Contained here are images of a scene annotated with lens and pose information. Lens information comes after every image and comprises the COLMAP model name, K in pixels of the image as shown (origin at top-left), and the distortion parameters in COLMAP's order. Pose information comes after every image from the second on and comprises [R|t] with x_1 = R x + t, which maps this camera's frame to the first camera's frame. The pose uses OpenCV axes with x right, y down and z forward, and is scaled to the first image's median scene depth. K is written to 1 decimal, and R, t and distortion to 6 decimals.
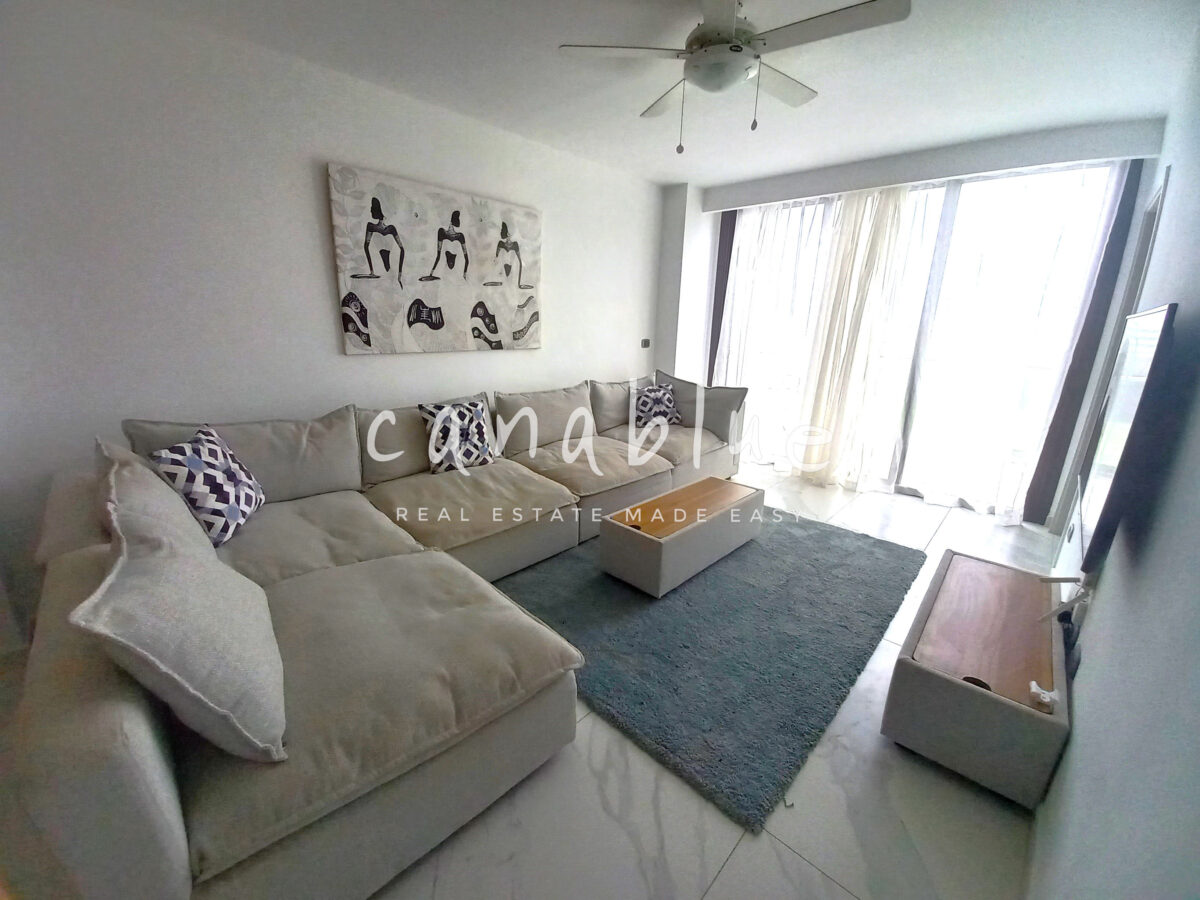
lens RADIAL K [[475.3, 0, 591.5], [0, 475.3, 457.5], [0, 0, 1]] dist [0.009600, -0.011629]
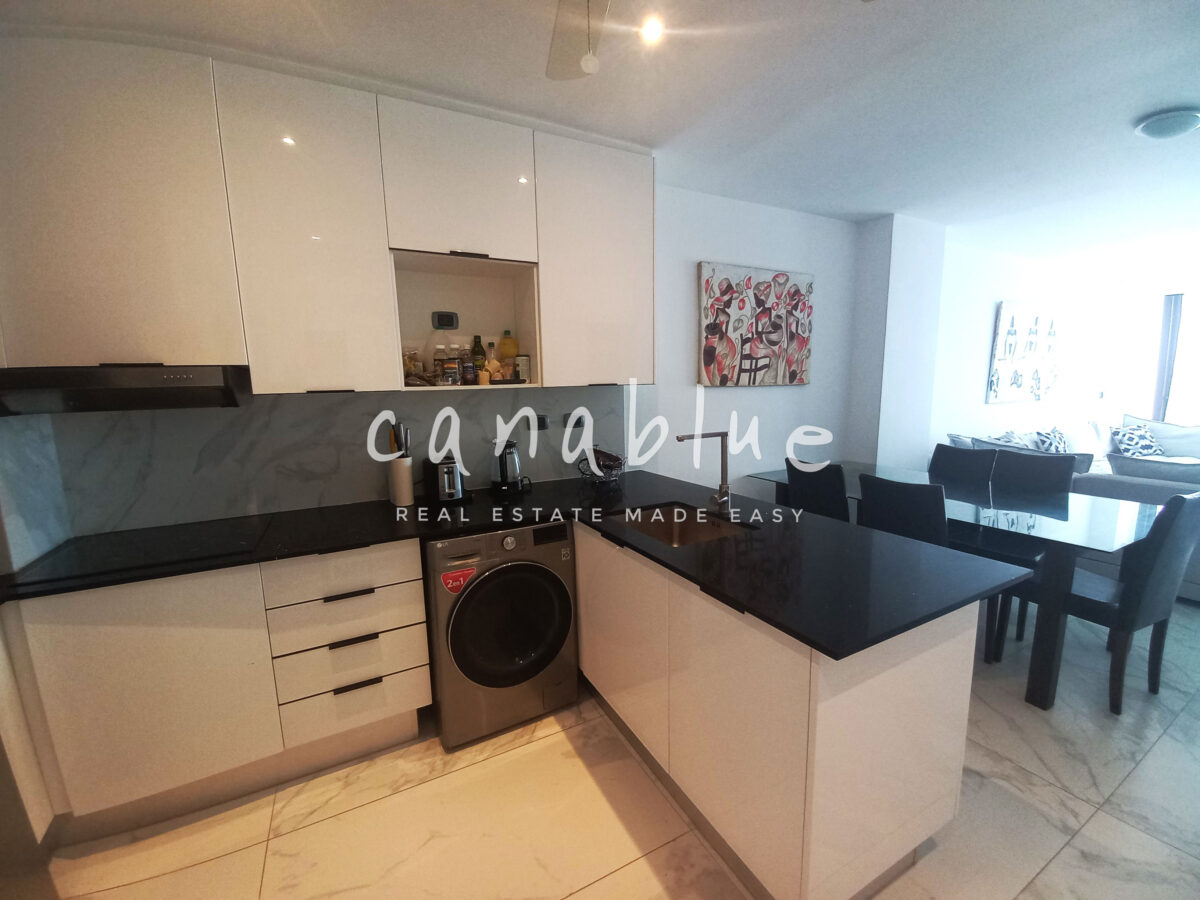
lens RADIAL K [[475.3, 0, 591.5], [0, 475.3, 457.5], [0, 0, 1]] dist [0.009600, -0.011629]
pose [[0.943569, 0.003388, -0.331158, -1.145975], [-0.048288, 0.990669, -0.127450, 0.232296], [0.327637, 0.136249, 0.934928, -0.919713]]
